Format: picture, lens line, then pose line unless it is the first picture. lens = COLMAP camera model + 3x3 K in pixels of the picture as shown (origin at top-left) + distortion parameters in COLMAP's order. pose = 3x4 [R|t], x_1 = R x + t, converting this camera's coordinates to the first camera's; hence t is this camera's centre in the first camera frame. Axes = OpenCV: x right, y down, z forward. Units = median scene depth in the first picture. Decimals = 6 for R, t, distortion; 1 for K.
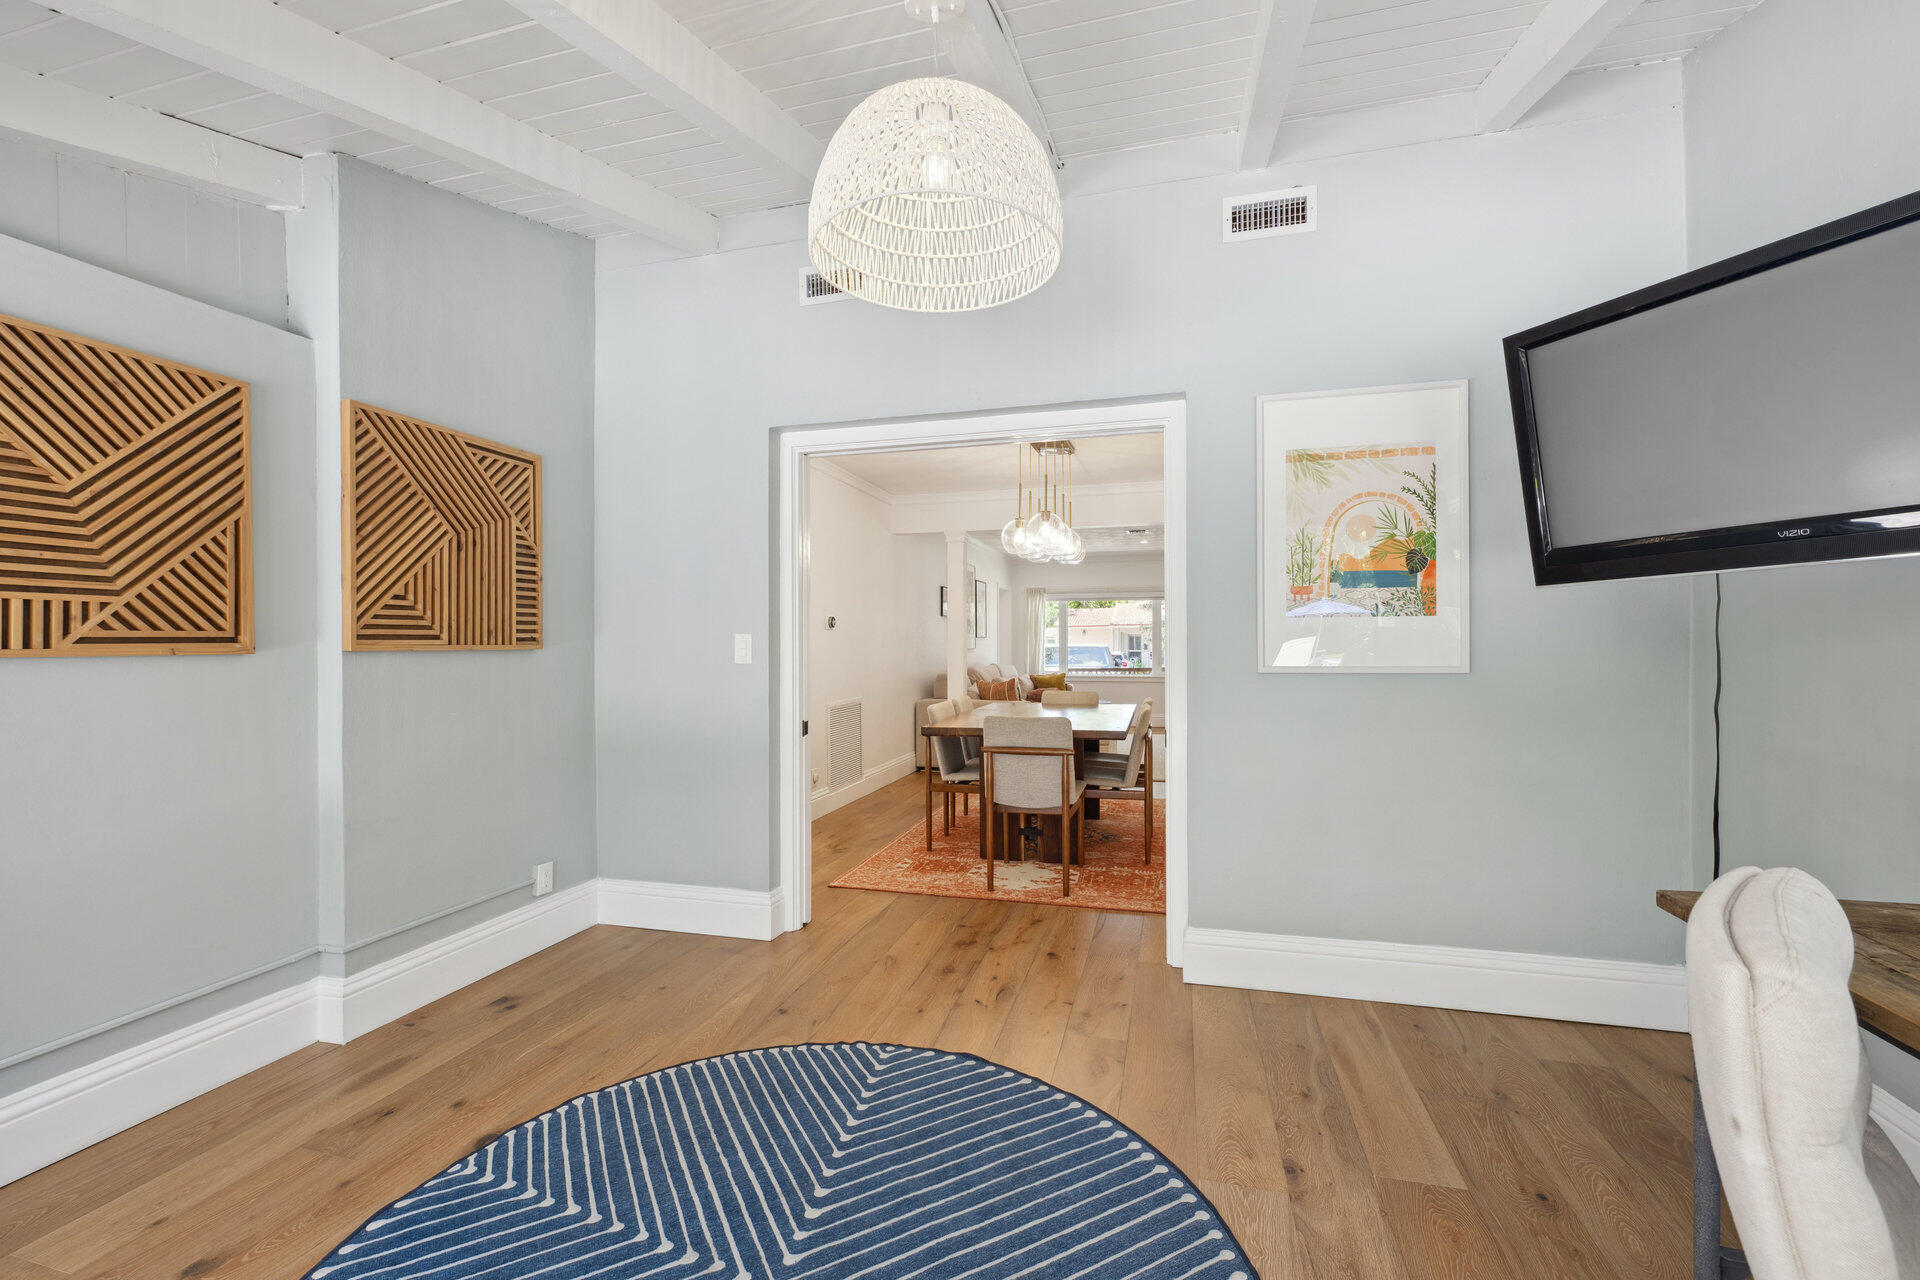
lens RADIAL K [[792.1, 0, 954.5], [0, 792.1, 645.6], [0, 0, 1]] dist [0.000637, 0.000029]
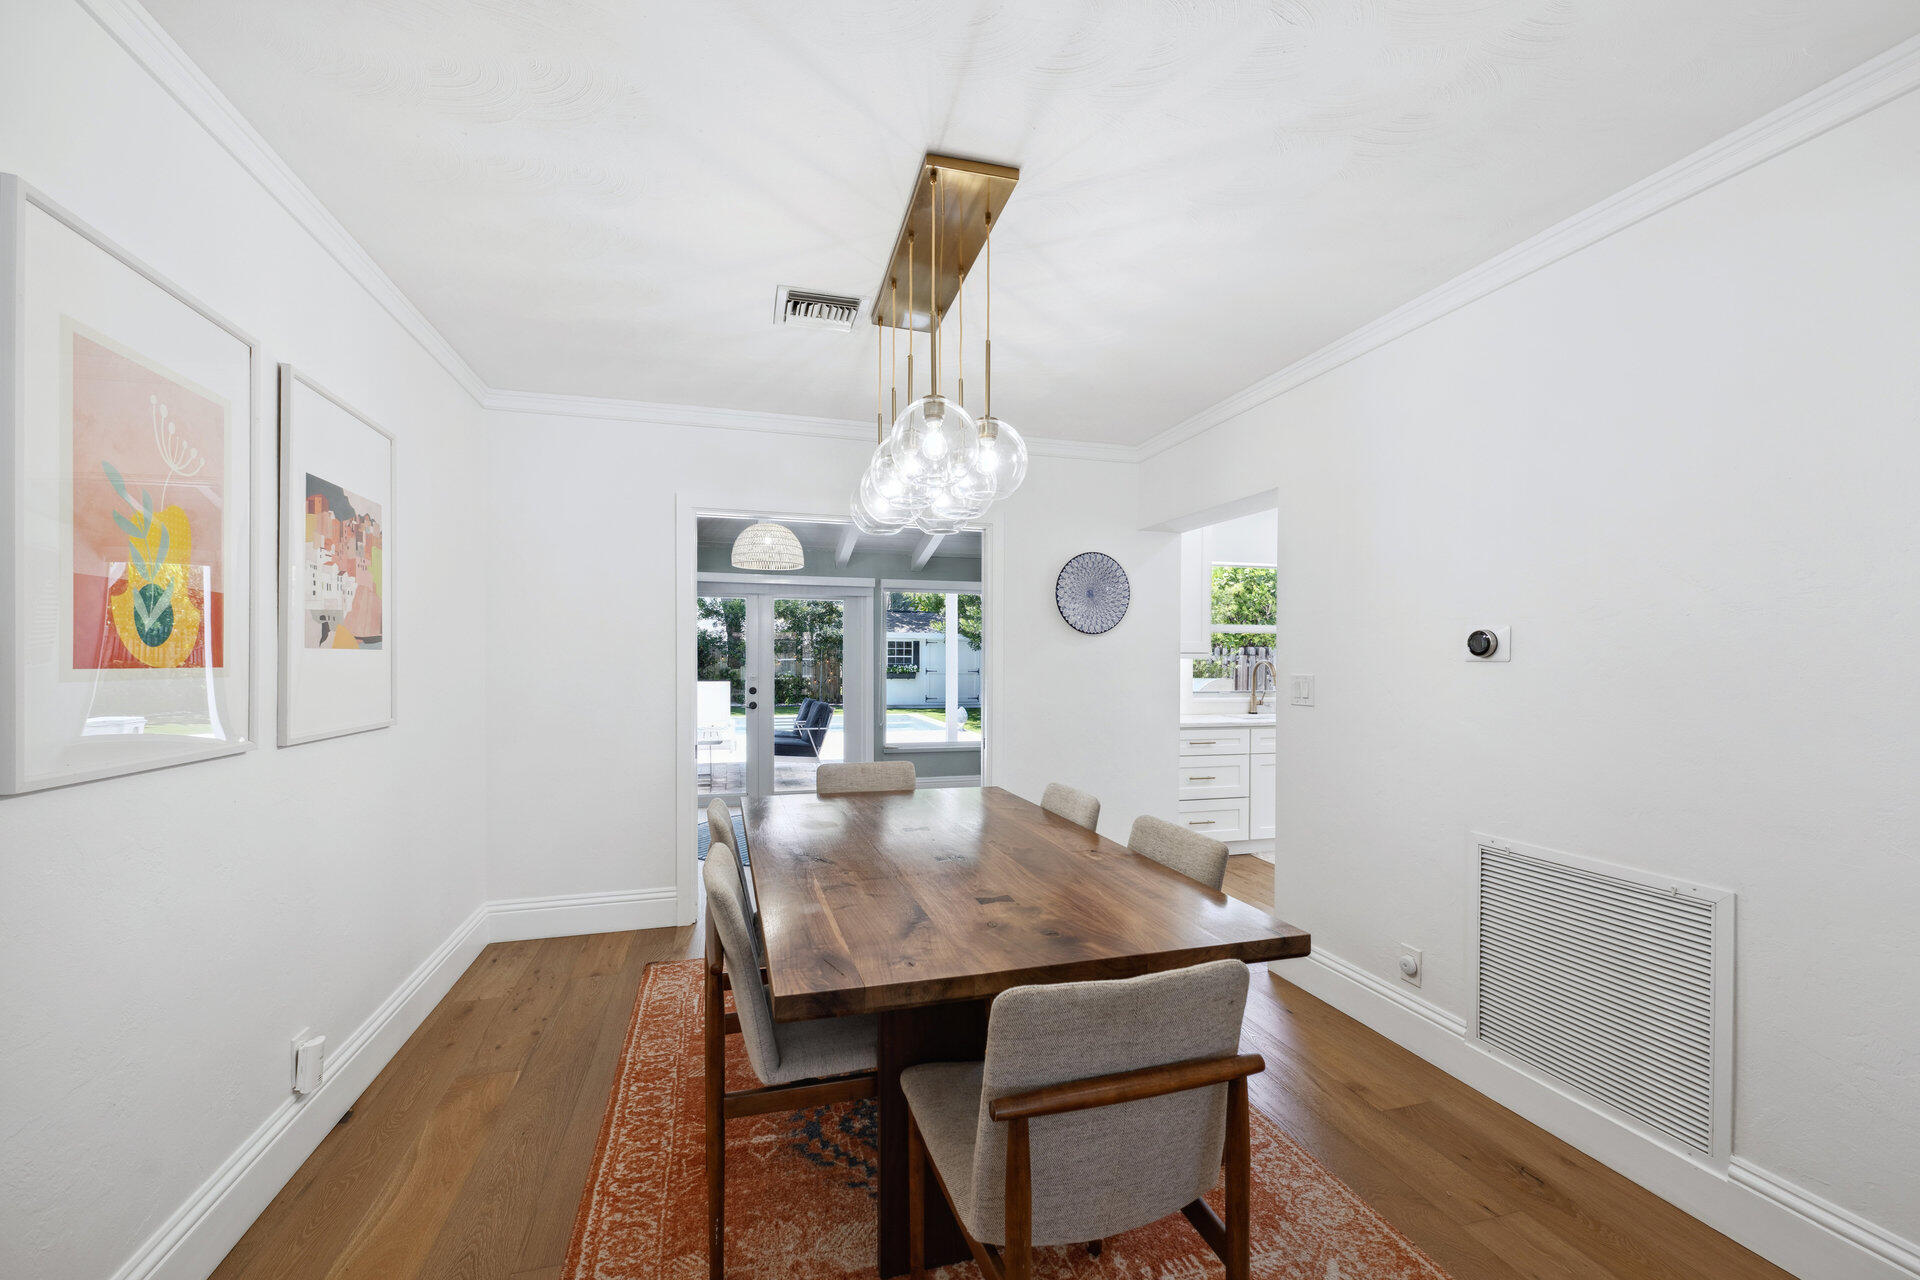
lens RADIAL K [[758.8, 0, 958.9], [0, 758.8, 658.6], [0, 0, 1]] dist [-0.001801, -0.000597]
pose [[-0.845376, 0.000989, -0.534170, 0.674115], [-0.001359, 0.999991, 0.004002, -0.052269], [0.534169, 0.004109, -0.845368, 2.710012]]
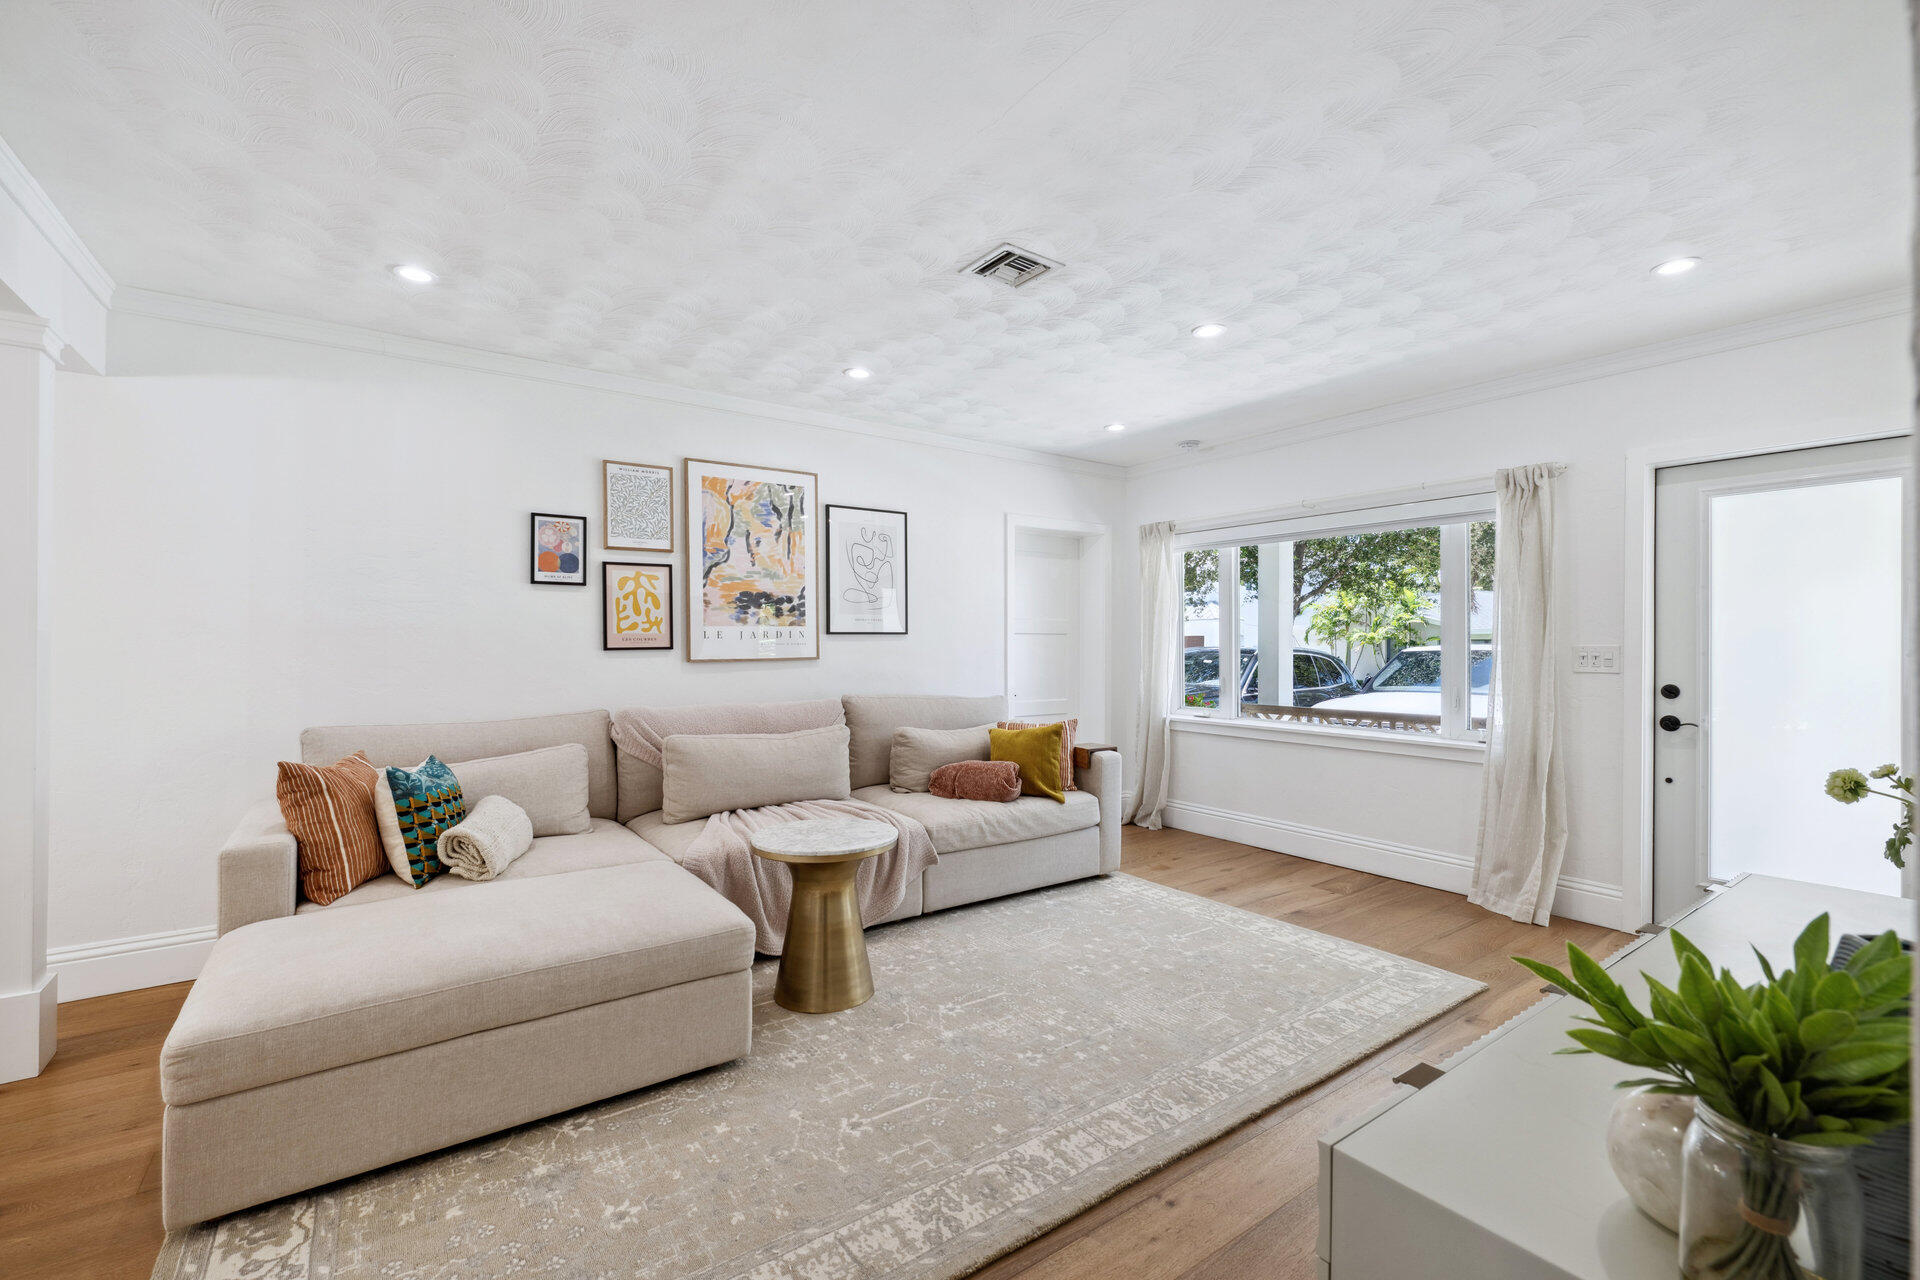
lens RADIAL K [[815.1, 0, 956.5], [0, 815.1, 643.3], [0, 0, 1]] dist [-0.001452, -0.000092]
pose [[0.776551, 0.001937, -0.630052, 1.435354], [-0.001909, 0.999998, 0.000722, -0.023590], [0.630052, 0.000642, 0.776553, 2.673146]]
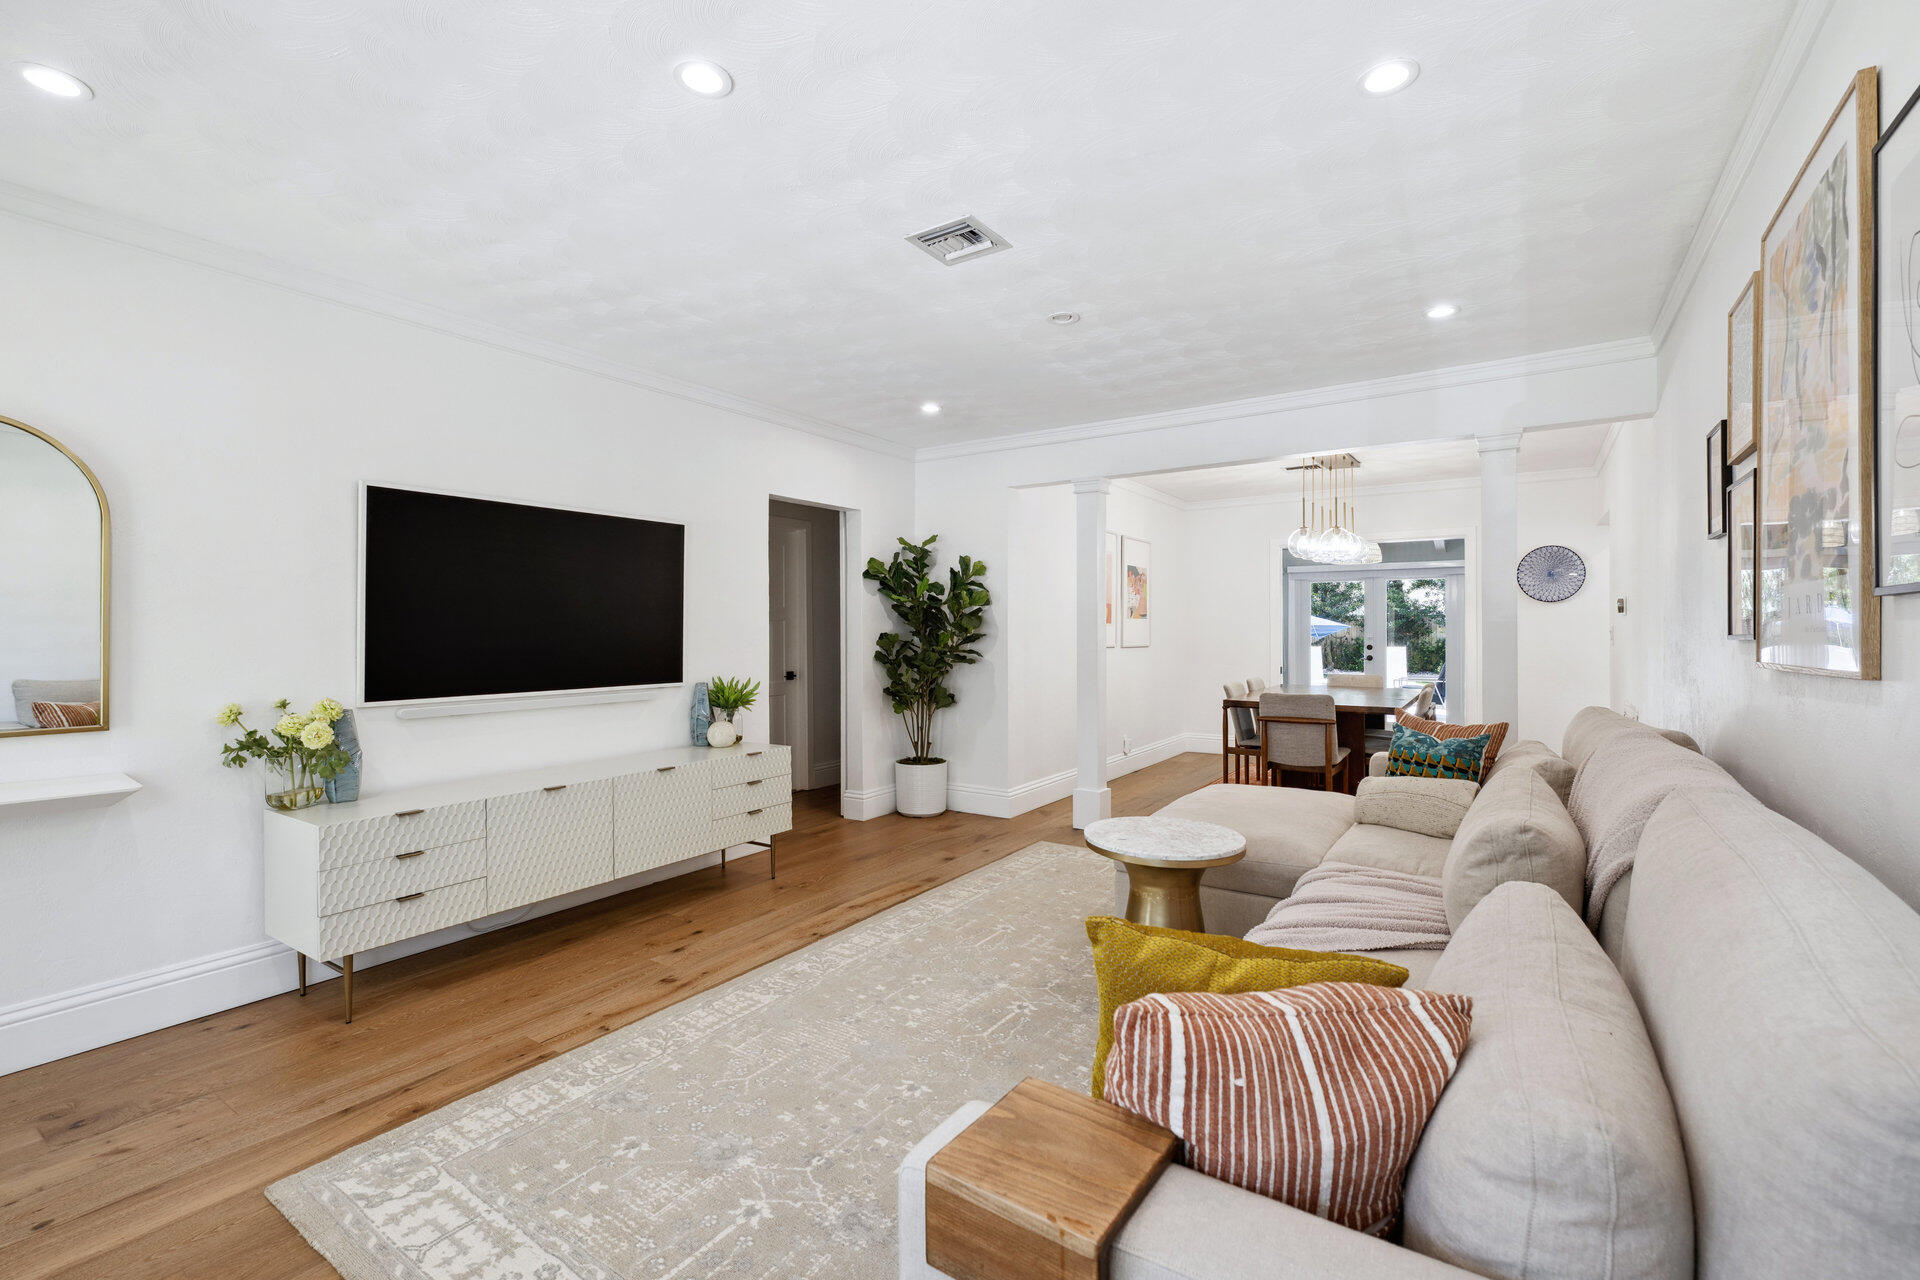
lens RADIAL K [[833.6, 0, 956.1], [0, 833.6, 635.4], [0, 0, 1]] dist [-0.002502, -0.000193]
pose [[-0.949327, 0.003465, 0.314272, 0.491677], [0.005704, 0.999964, 0.006207, -0.022220], [-0.314240, 0.007685, -0.949313, 4.547265]]
